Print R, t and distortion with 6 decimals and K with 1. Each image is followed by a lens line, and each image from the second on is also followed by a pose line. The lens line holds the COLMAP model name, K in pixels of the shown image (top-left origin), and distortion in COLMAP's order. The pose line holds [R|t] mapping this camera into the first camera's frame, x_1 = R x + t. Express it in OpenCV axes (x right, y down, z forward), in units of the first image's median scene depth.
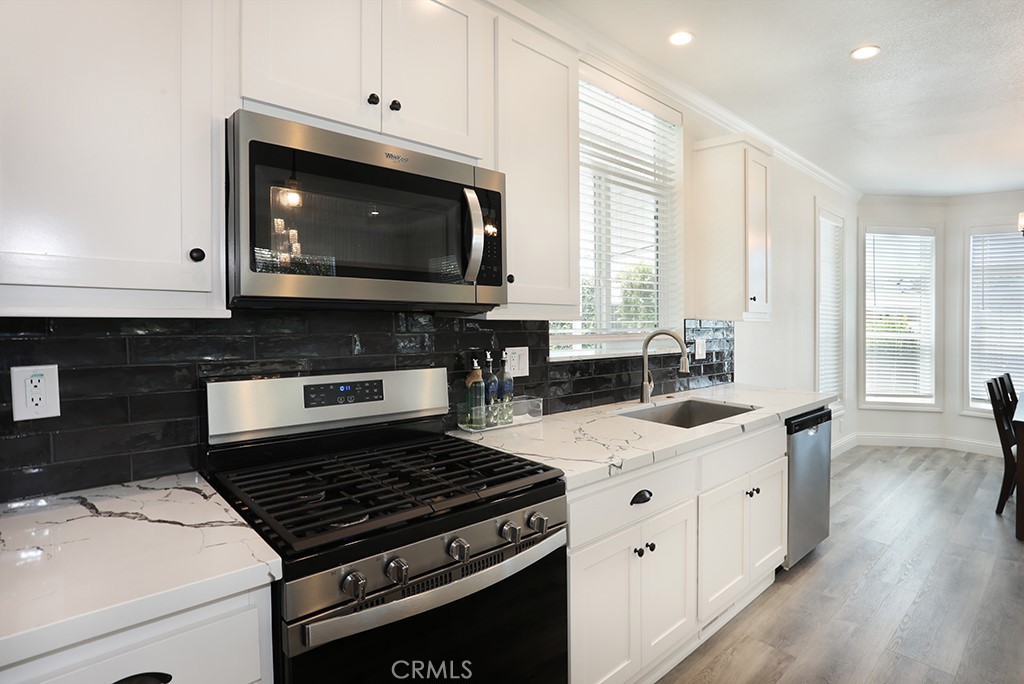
lens RADIAL K [[537.6, 0, 514.0], [0, 537.6, 322.2], [0, 0, 1]] dist [-0.045771, 0.020177]
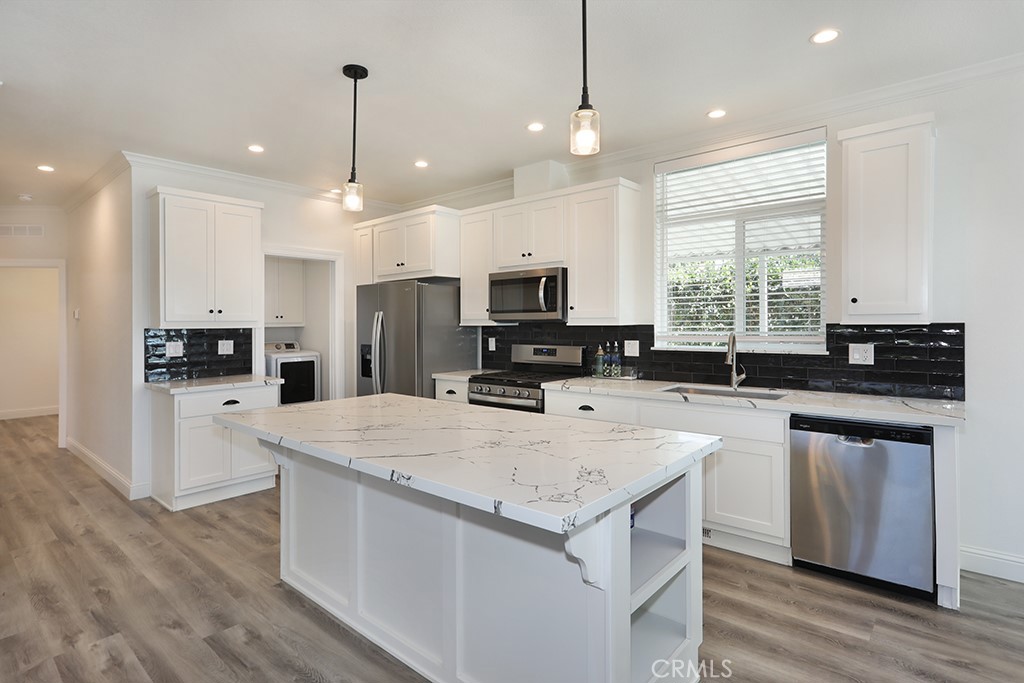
lens RADIAL K [[537.6, 0, 514.0], [0, 537.6, 321.7], [0, 0, 1]] dist [-0.045771, 0.020177]
pose [[0.090078, -0.023684, -0.995653, 1.847315], [-0.009976, 0.999646, -0.024681, 0.031575], [0.995885, 0.012155, 0.089810, 0.421004]]
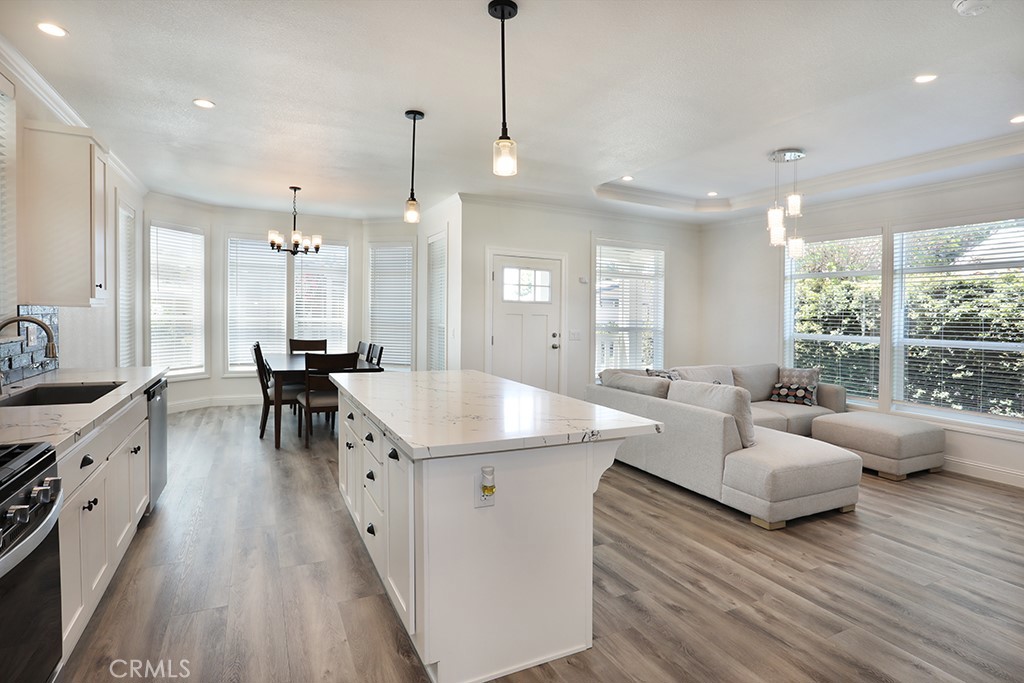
lens RADIAL K [[547.1, 0, 515.9], [0, 547.1, 319.3], [0, 0, 1]] dist [-0.046141, 0.025776]
pose [[0.295541, -0.029682, 0.954869, -0.487828], [0.002342, 0.999537, 0.030345, -0.011191], [-0.955327, -0.006732, 0.295474, -0.180039]]
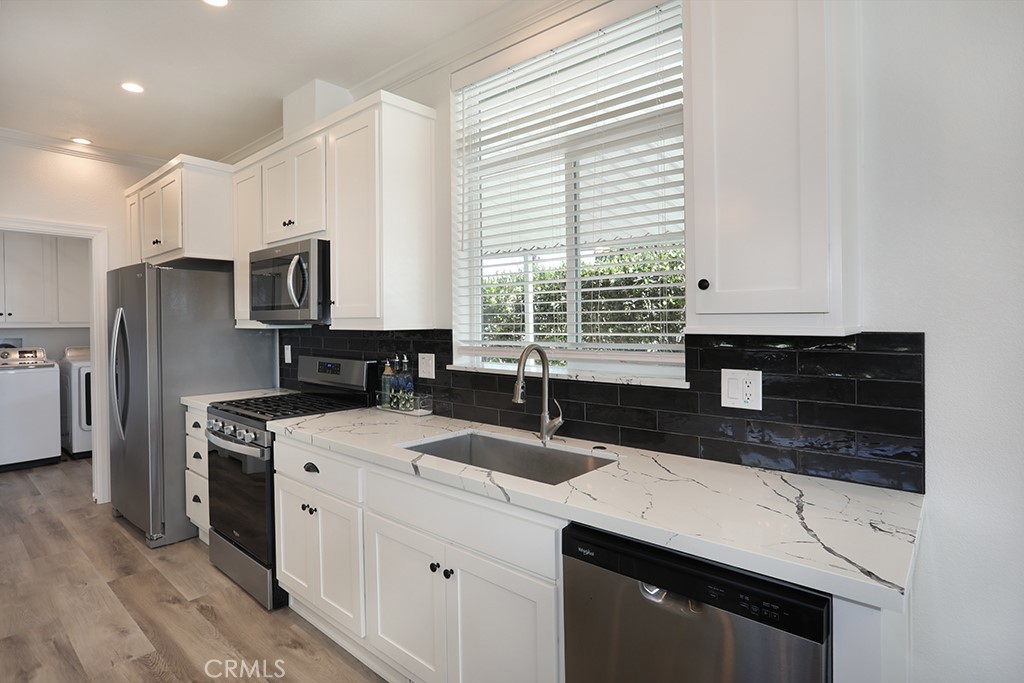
lens RADIAL K [[547.1, 0, 515.9], [0, 547.1, 319.3], [0, 0, 1]] dist [-0.046141, 0.025776]
pose [[0.095746, -0.025640, -0.995076, 1.255658], [-0.014257, 0.999530, -0.027127, -0.000175], [0.995304, 0.016784, 0.095335, 1.084153]]
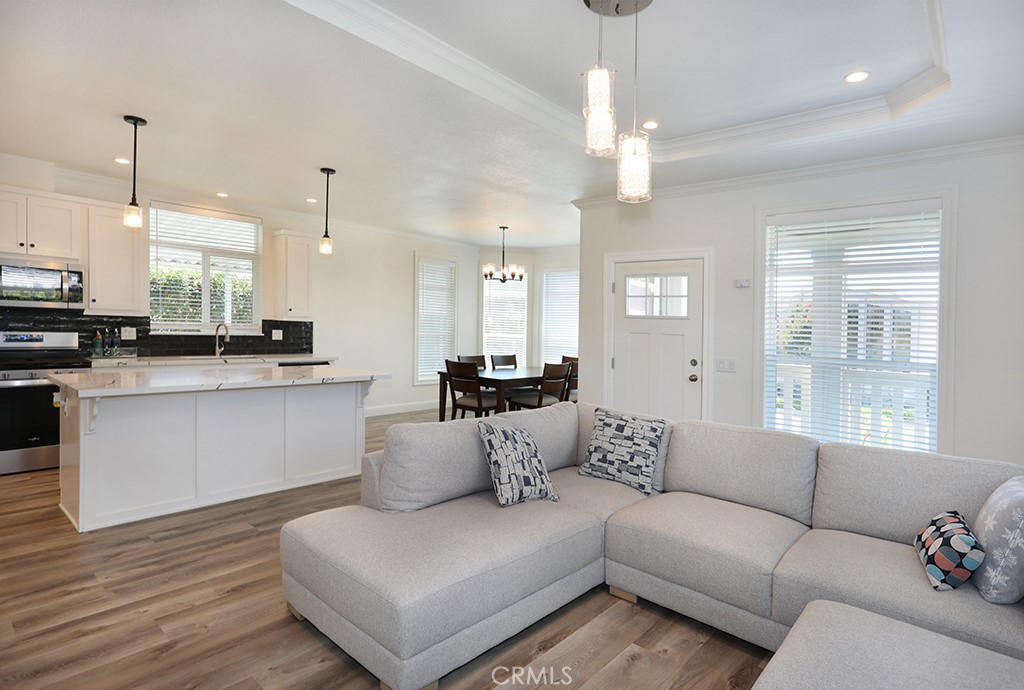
lens RADIAL K [[523.3, 0, 508.5], [0, 523.3, 361.1], [0, 0, 1]] dist [-0.012972, 0.001091]
pose [[0.997348, 0.006497, 0.072495, 1.594782], [-0.009950, 0.998828, 0.047376, 0.069711], [-0.072103, -0.047971, 0.996243, -1.538389]]
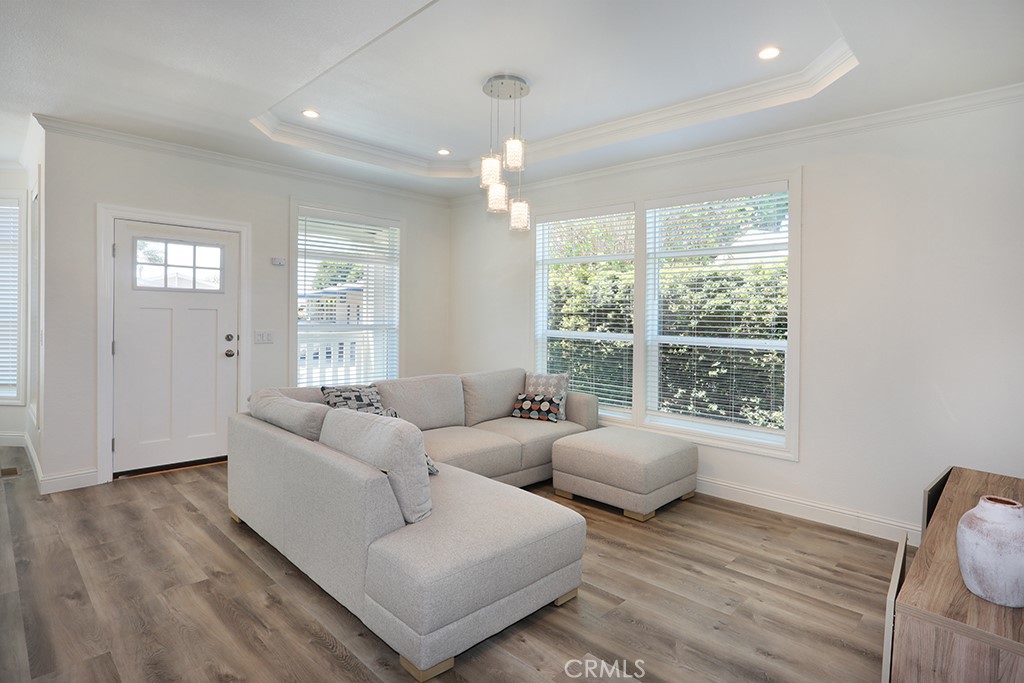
lens RADIAL K [[547.1, 0, 515.9], [0, 547.1, 319.3], [0, 0, 1]] dist [-0.046141, 0.025776]
pose [[-0.030051, -0.038124, 0.998821, 0.338758], [-0.000669, 0.999273, 0.038121, 0.014731], [-0.999548, 0.000477, -0.030055, -0.554144]]
